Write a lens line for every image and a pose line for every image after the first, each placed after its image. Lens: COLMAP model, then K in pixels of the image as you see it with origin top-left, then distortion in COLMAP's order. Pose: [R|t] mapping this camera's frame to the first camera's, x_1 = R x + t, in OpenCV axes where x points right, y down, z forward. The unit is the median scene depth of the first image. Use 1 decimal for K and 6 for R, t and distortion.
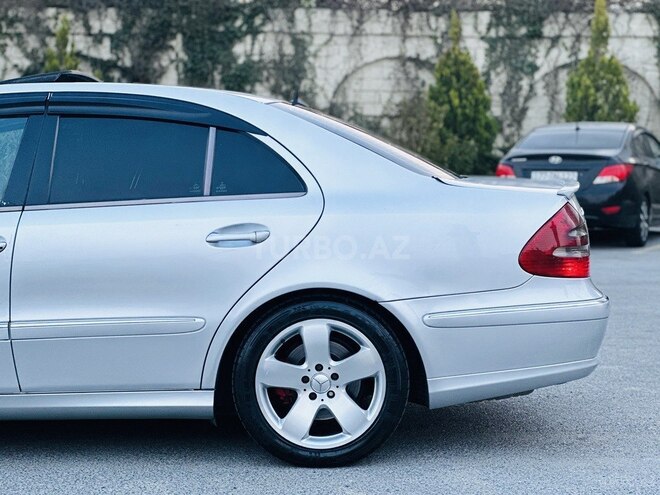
lens RADIAL K [[1643.4, 0, 330.0], [0, 1643.4, 247.5], [0, 0, 1]] dist [-0.080686, 6.320938]
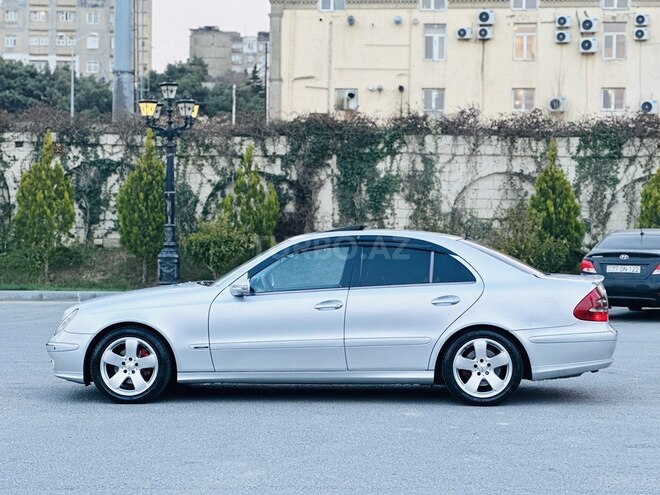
lens RADIAL K [[2101.9, 0, 330.0], [0, 2101.9, 247.5], [0, 0, 1]] dist [0.043093, 16.158917]
pose [[0.999413, 0.003777, -0.034063, -0.039096], [-0.005365, 0.998896, -0.046666, 0.018411], [0.033849, 0.046821, 0.998330, -0.626954]]
